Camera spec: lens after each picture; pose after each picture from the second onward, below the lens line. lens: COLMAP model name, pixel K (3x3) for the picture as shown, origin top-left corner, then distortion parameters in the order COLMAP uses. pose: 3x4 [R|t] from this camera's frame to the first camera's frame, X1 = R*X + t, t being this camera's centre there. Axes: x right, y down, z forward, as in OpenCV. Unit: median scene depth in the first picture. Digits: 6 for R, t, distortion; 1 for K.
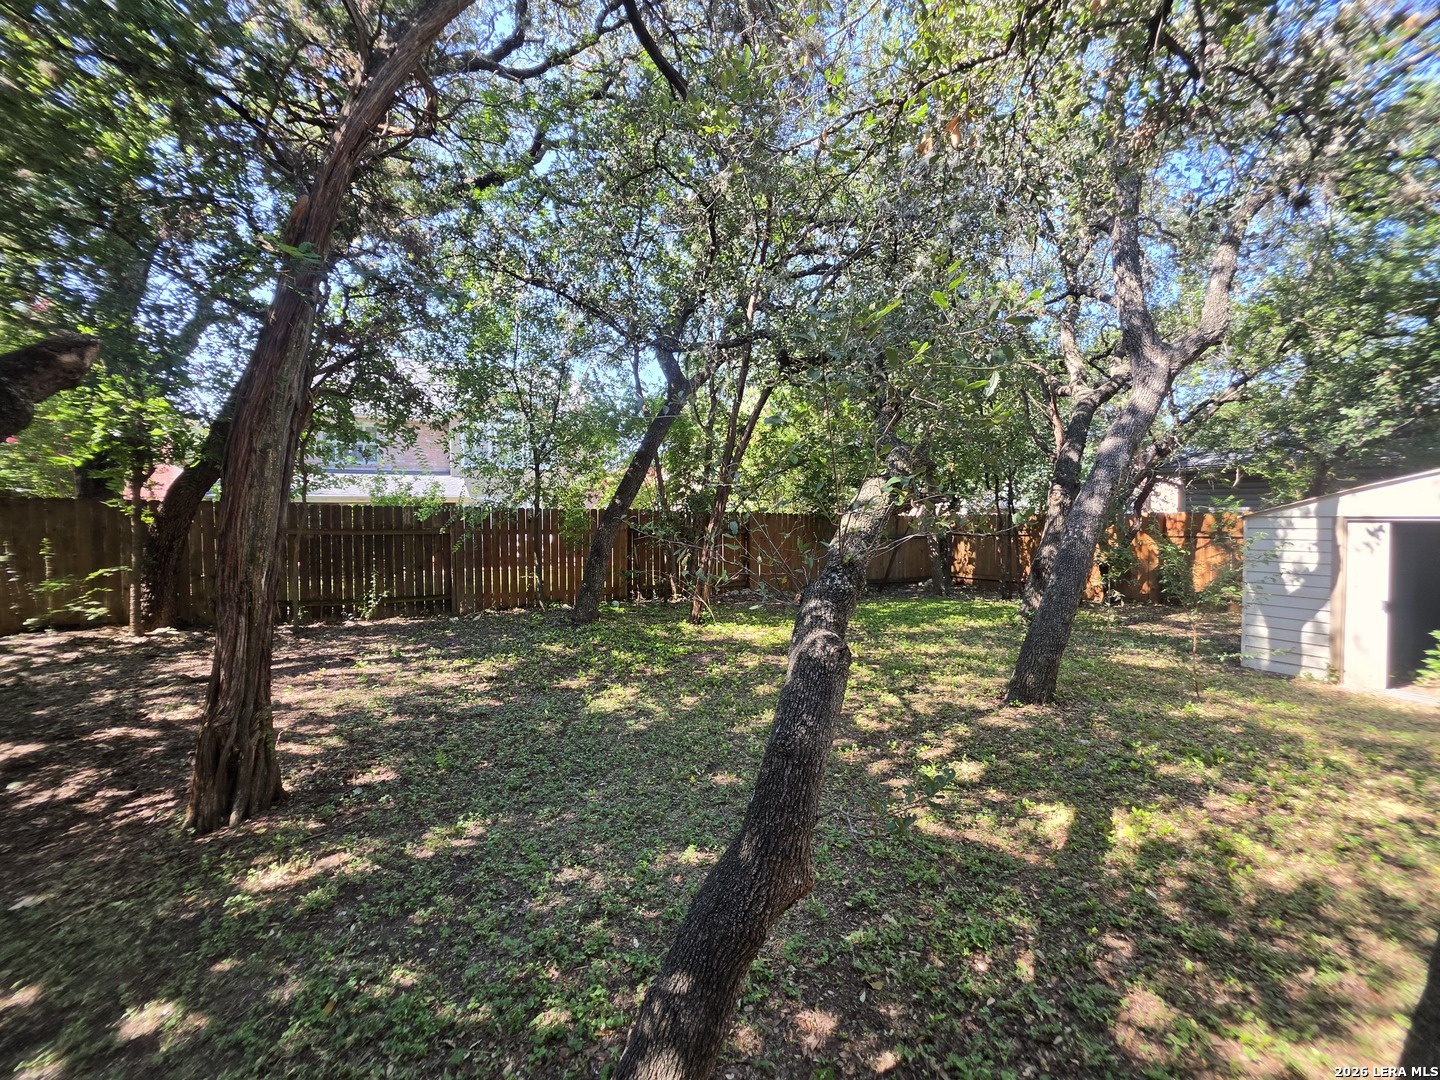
lens RADIAL K [[580.6, 0, 718.2], [0, 580.6, 536.3], [0, 0, 1]] dist [-0.004676, 0.000787]
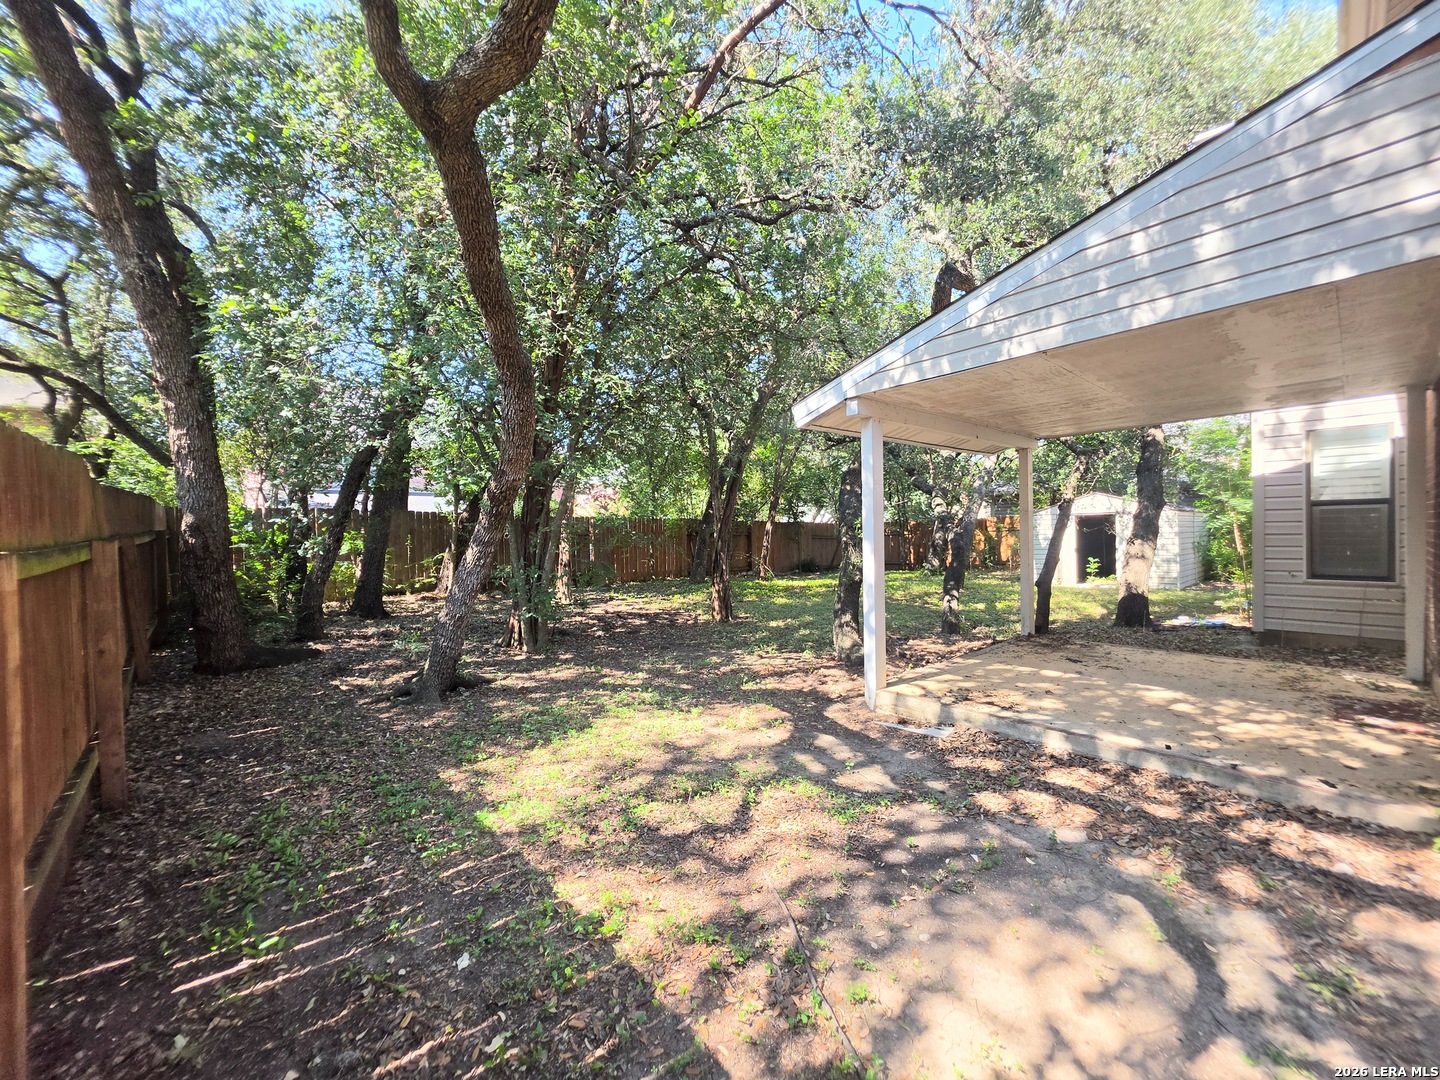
lens RADIAL K [[580.6, 0, 721.0], [0, 580.6, 543.4], [0, 0, 1]] dist [-0.004676, 0.000787]
pose [[0.965285, -0.018684, 0.260530, -0.584947], [0.025170, 0.999450, -0.021581, 0.067131], [-0.259984, 0.027390, 0.965224, -0.618900]]
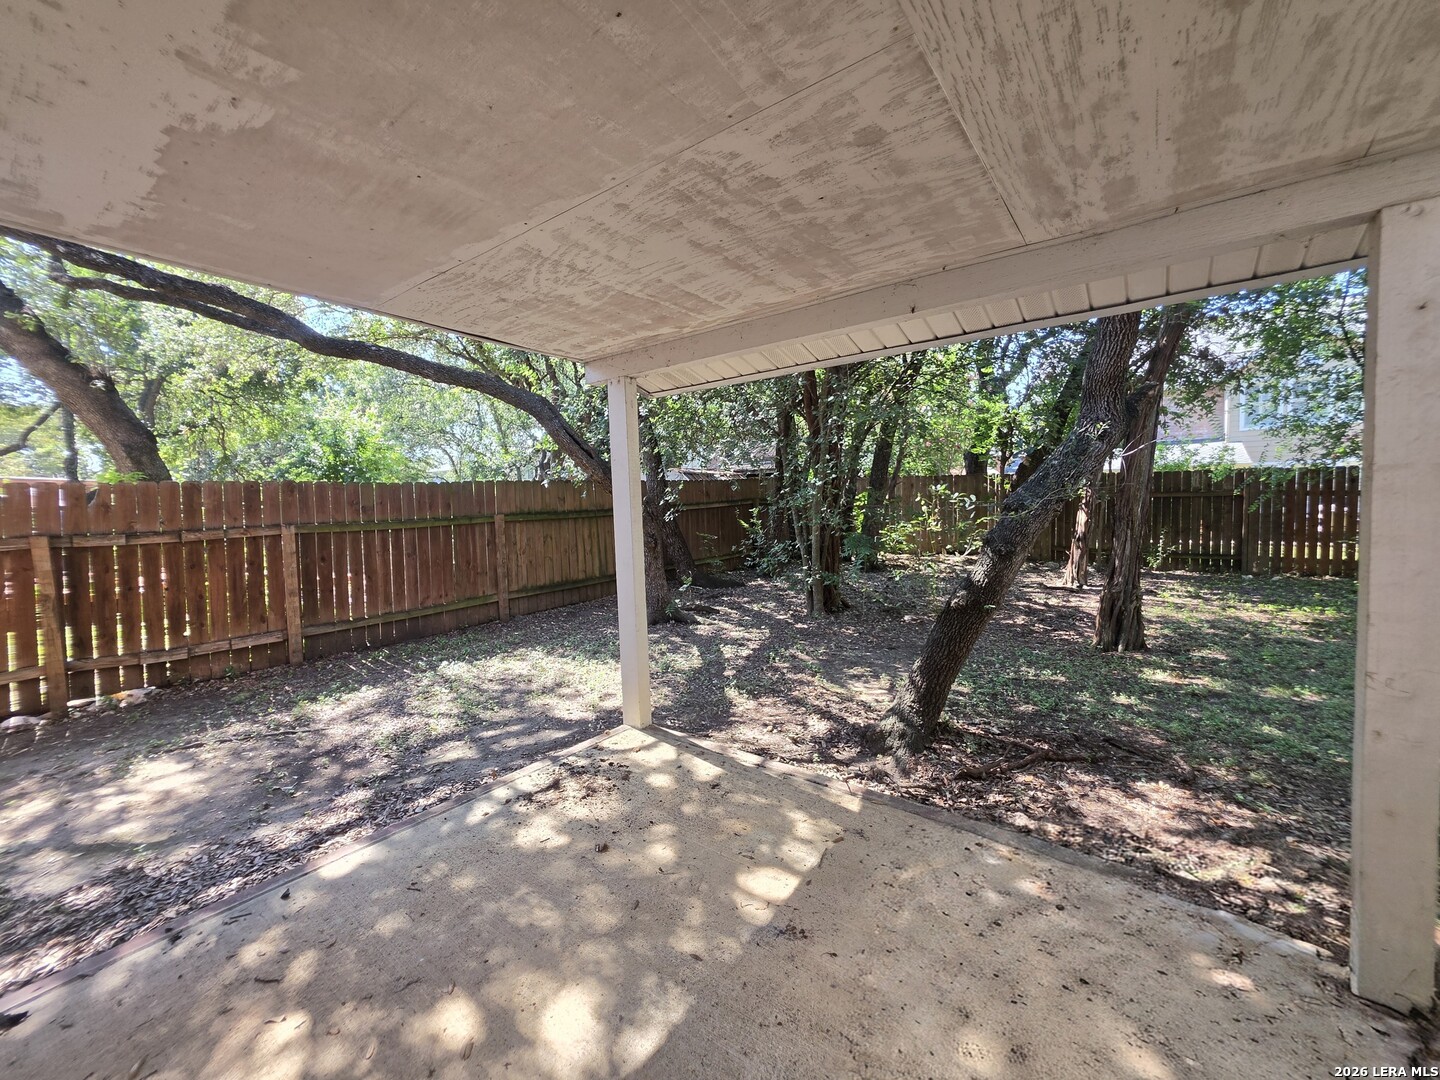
lens RADIAL K [[580.6, 0, 727.4], [0, 580.6, 535.3], [0, 0, 1]] dist [-0.004676, 0.000787]
pose [[0.439460, 0.045029, -0.897133, 0.057511], [-0.013693, 0.998963, 0.043432, 0.037080], [0.898158, -0.006802, 0.439620, -0.280189]]
